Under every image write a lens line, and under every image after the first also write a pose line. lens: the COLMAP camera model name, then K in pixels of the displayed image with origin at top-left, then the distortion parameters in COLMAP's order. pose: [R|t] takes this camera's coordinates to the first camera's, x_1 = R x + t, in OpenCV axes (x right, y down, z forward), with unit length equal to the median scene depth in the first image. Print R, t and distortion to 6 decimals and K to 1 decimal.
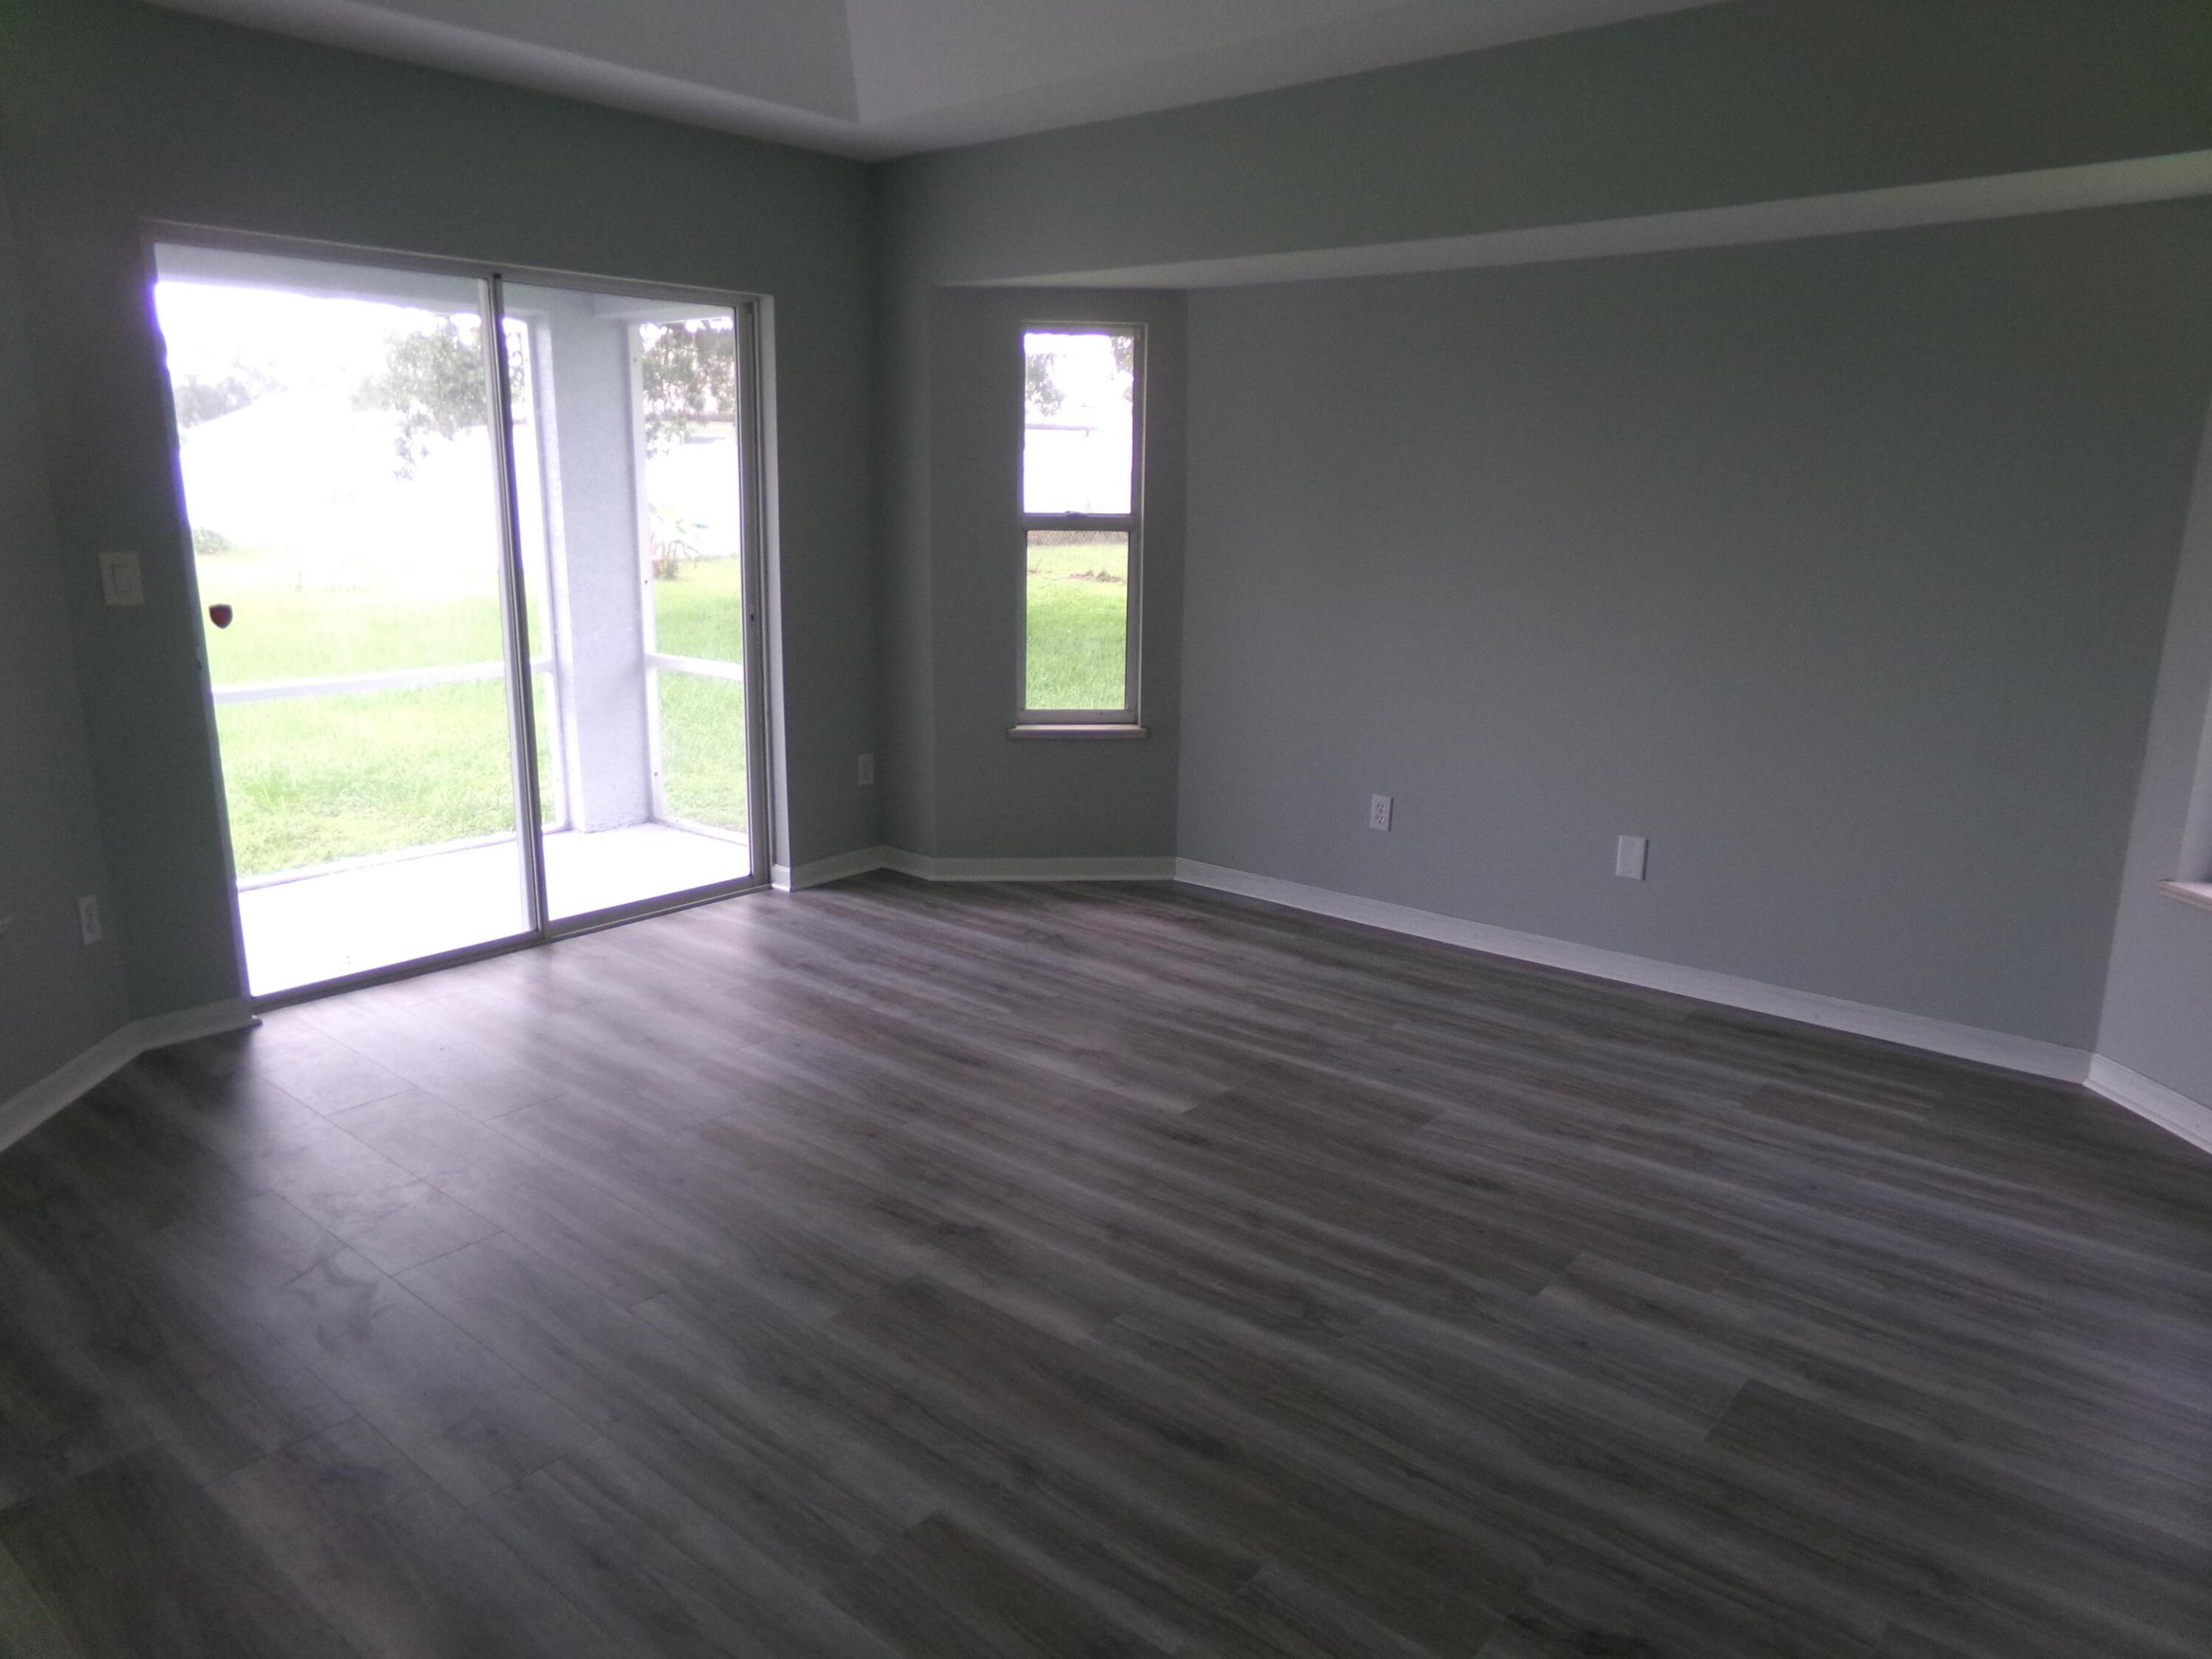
lens RADIAL K [[1503.3, 0, 1059.2], [0, 1503.3, 875.5], [0, 0, 1]] dist [-0.161989, 0.172915]
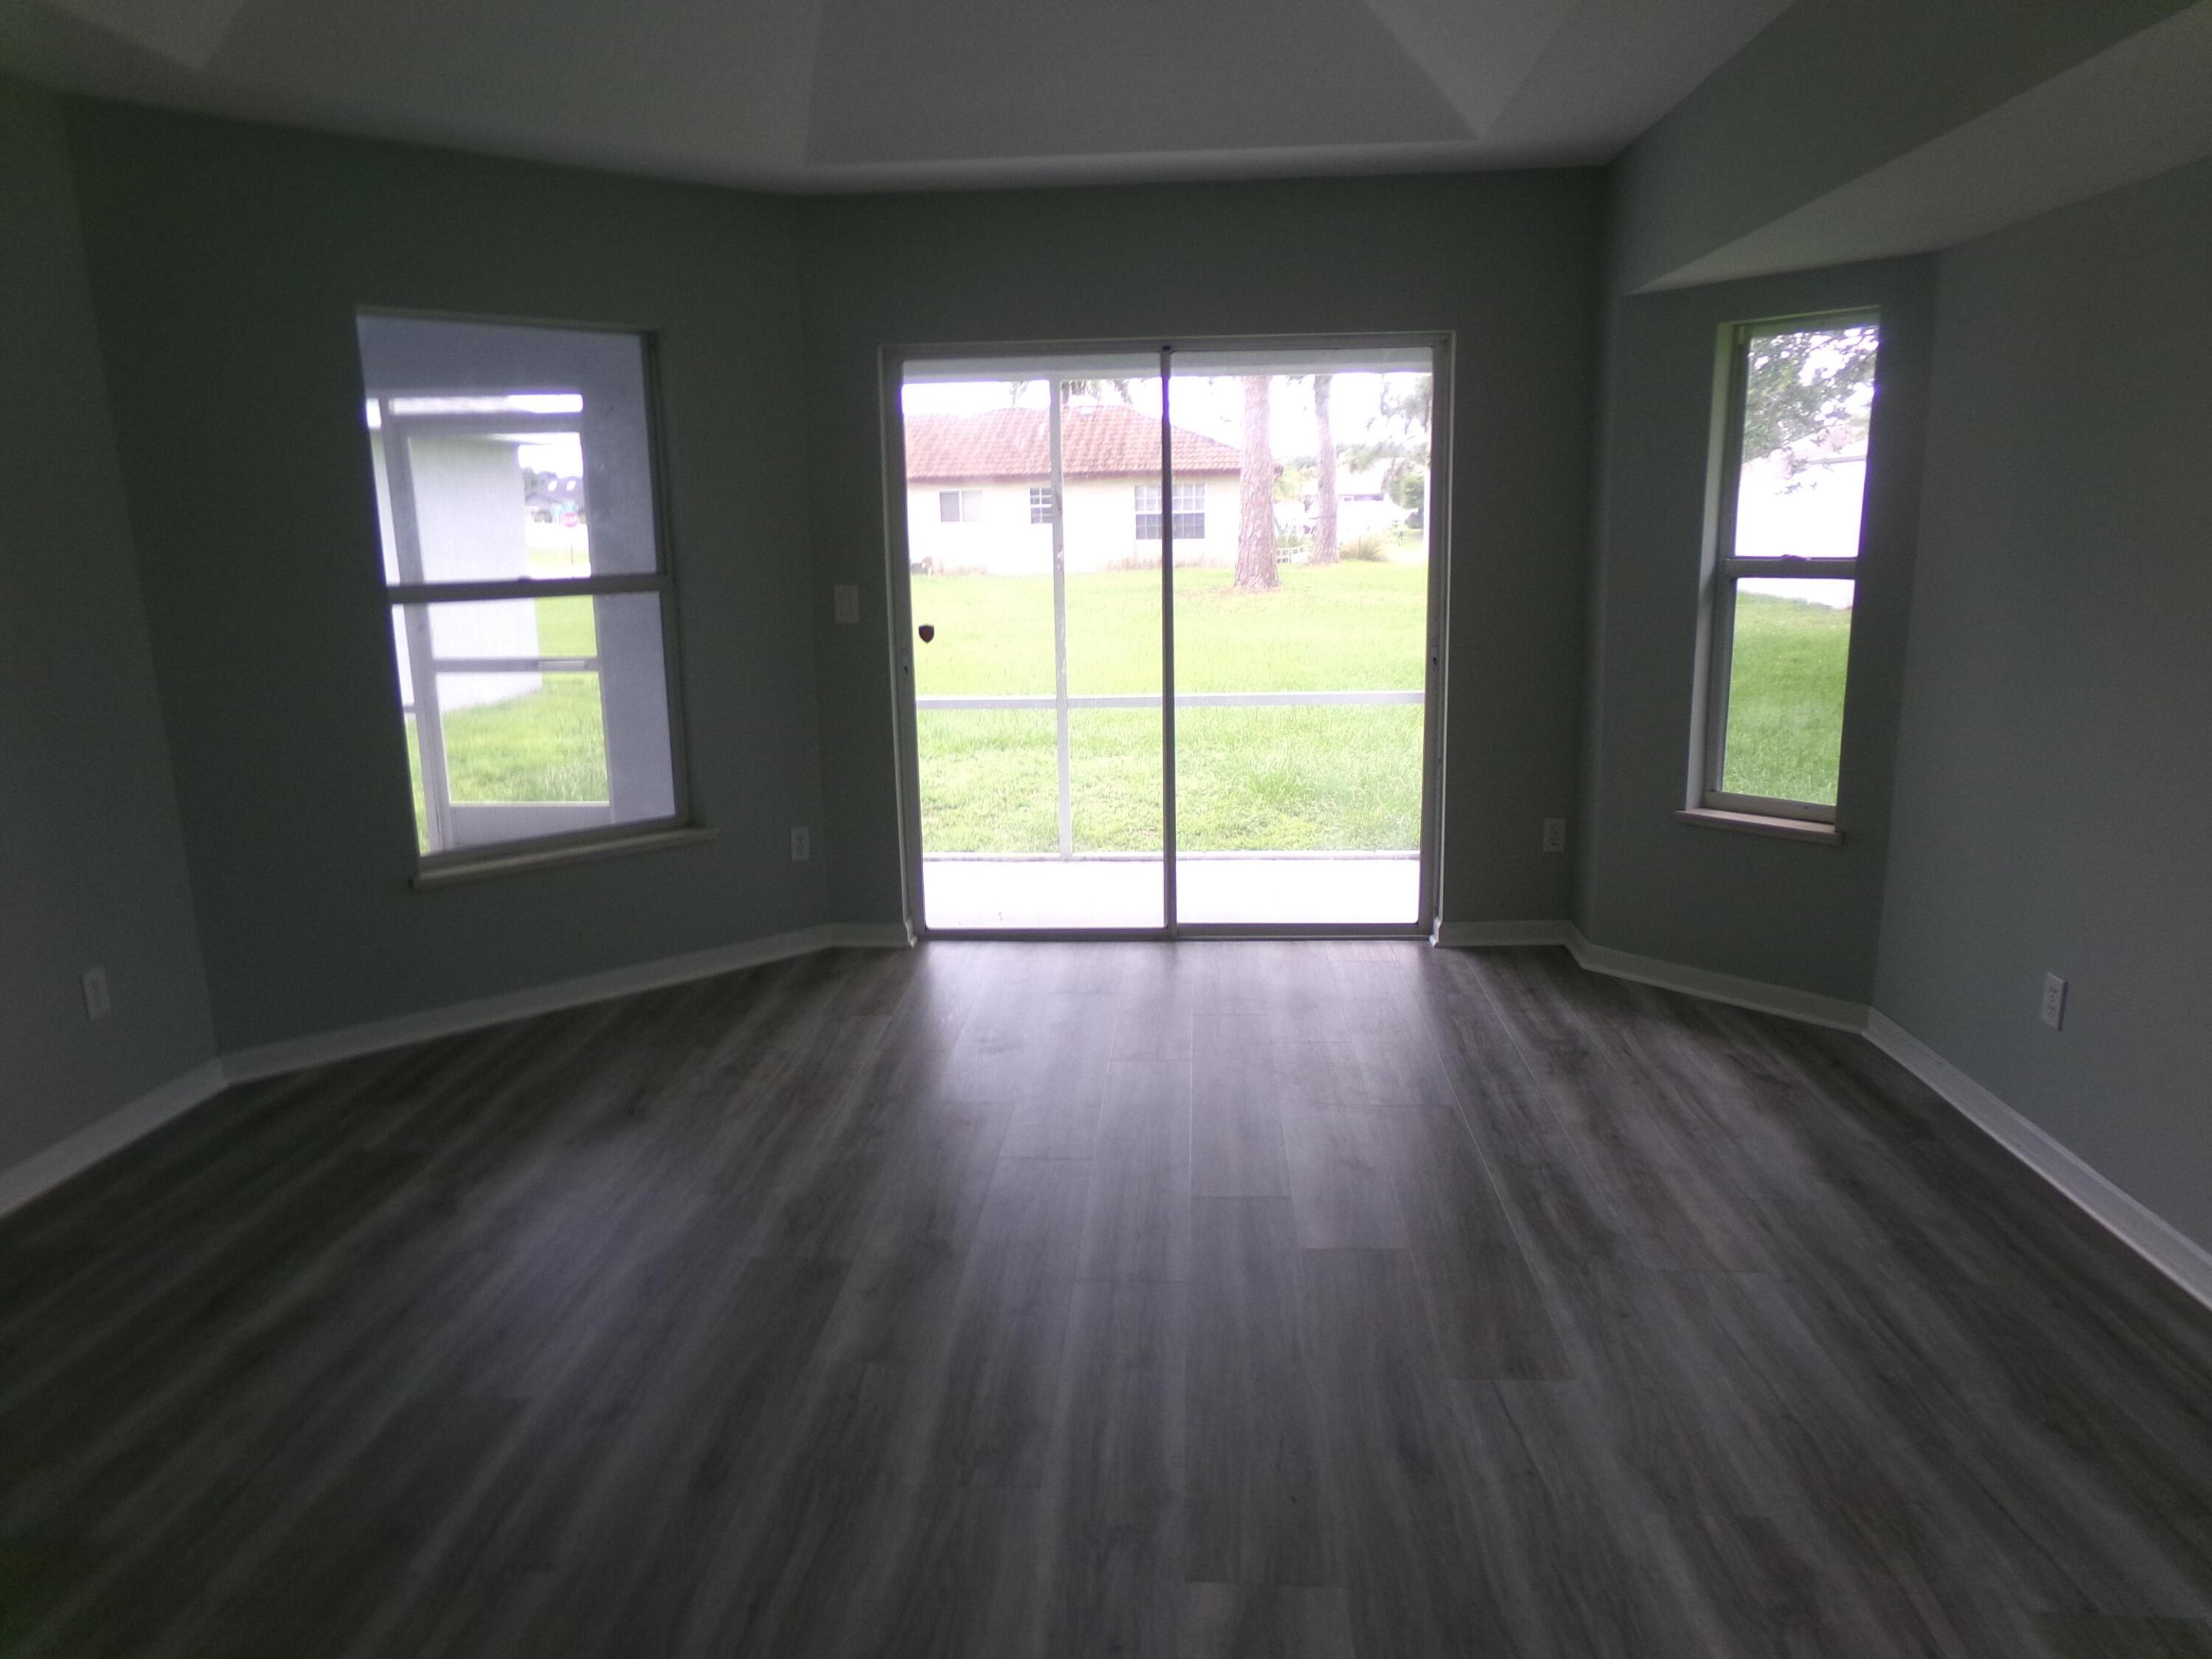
lens RADIAL K [[1501.0, 0, 1106.0], [0, 1501.0, 829.5], [0, 0, 1]] dist [-0.026295, 0.034028]
pose [[0.602616, 0.138680, -0.785889, 0.471495], [-0.177922, 0.983345, 0.037094, -0.065656], [0.777944, 0.117473, 0.617254, 0.243167]]
